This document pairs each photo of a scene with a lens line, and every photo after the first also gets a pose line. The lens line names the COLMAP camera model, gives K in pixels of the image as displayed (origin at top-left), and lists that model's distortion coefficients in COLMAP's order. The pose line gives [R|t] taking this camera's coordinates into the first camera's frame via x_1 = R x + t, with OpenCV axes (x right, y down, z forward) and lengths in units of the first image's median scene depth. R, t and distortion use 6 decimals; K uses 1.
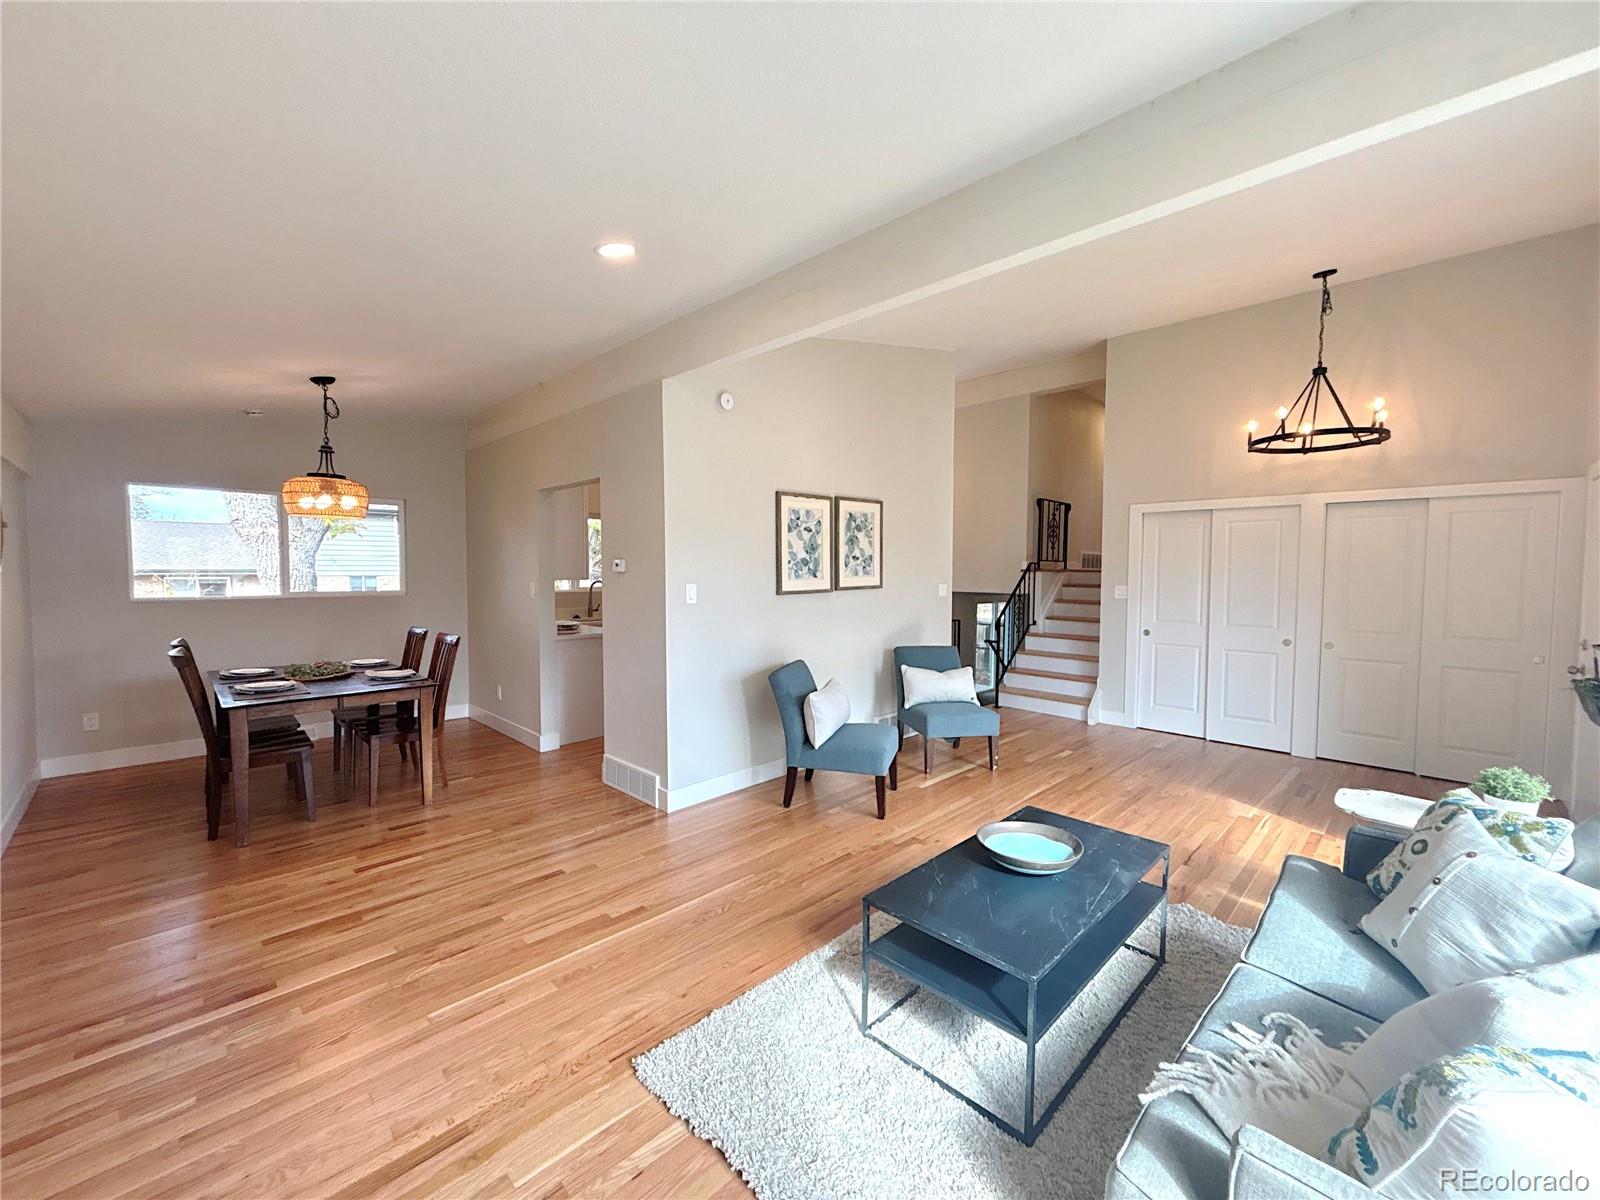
lens RADIAL K [[645.9, 0, 790.1], [0, 645.9, 596.5], [0, 0, 1]] dist [0.001877, -0.000794]
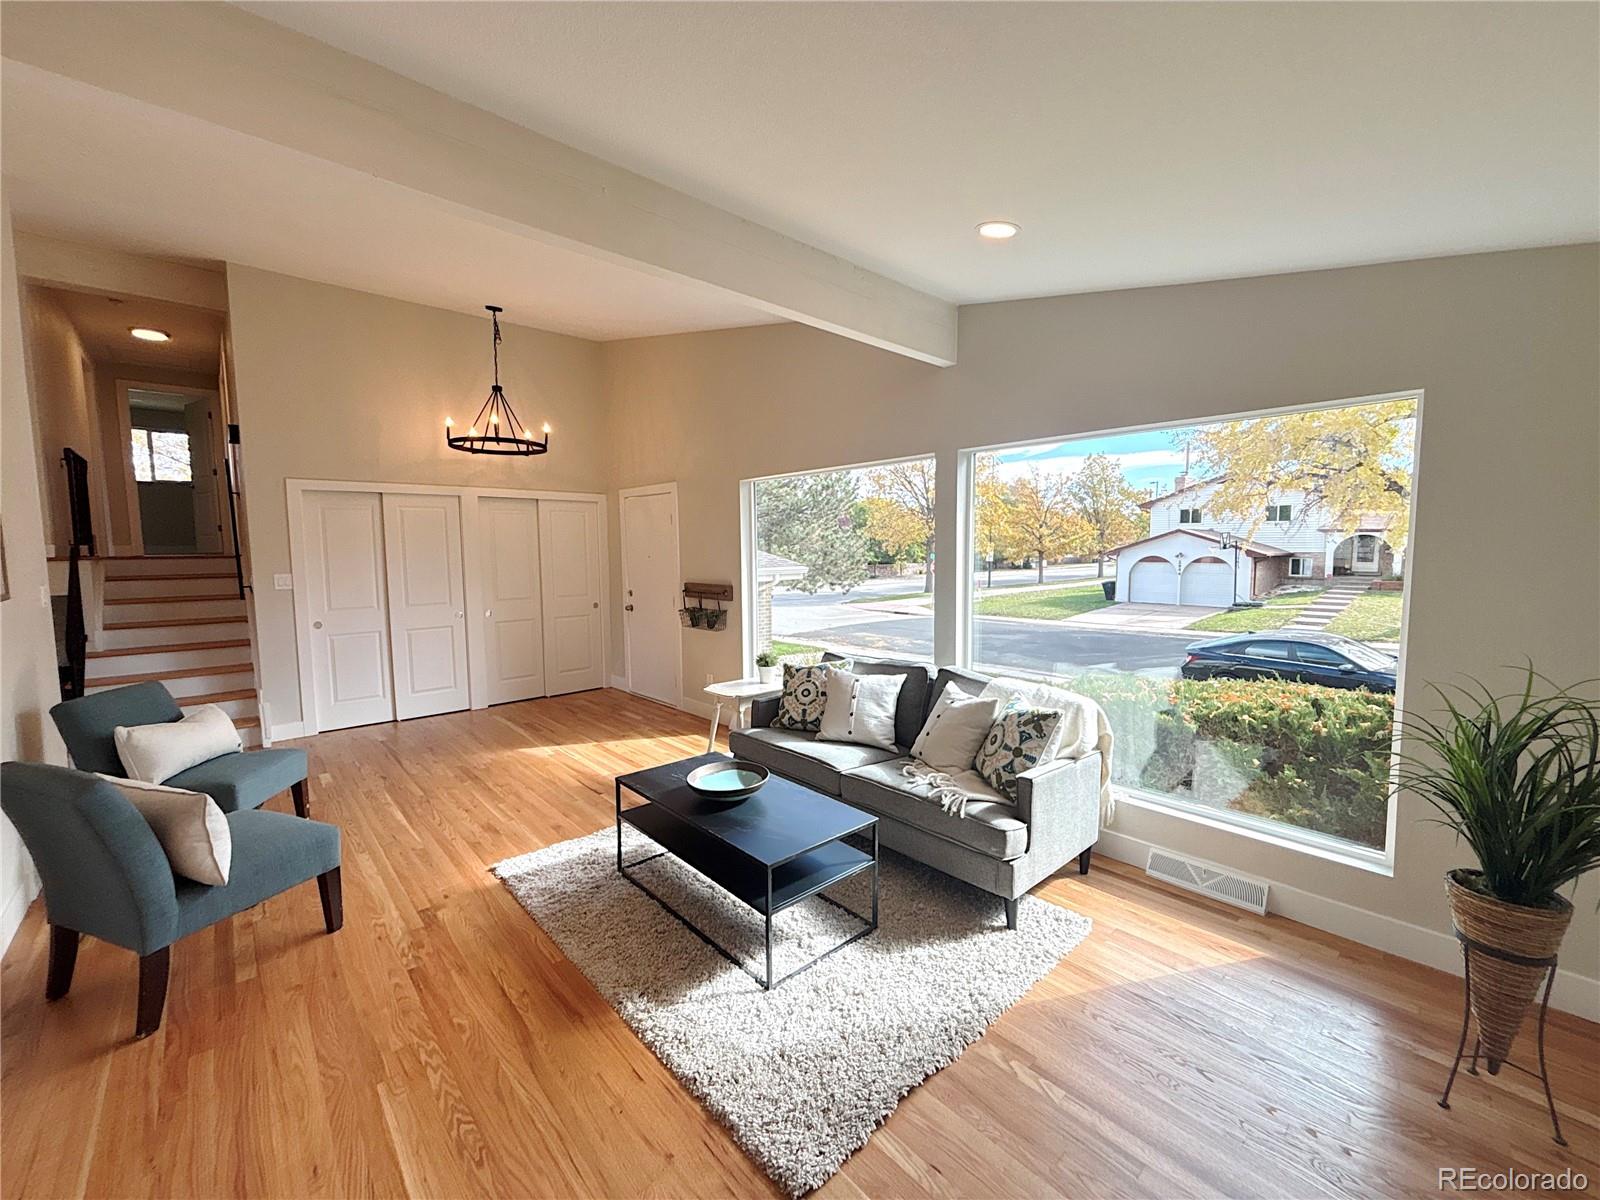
lens RADIAL K [[645.9, 0, 803.8], [0, 645.9, 596.3], [0, 0, 1]] dist [0.001877, -0.000794]
pose [[0.044639, -0.085002, 0.995380, -0.397605], [0.054500, 0.995097, 0.082534, -0.027527], [-0.997515, 0.050564, 0.049052, 0.377780]]
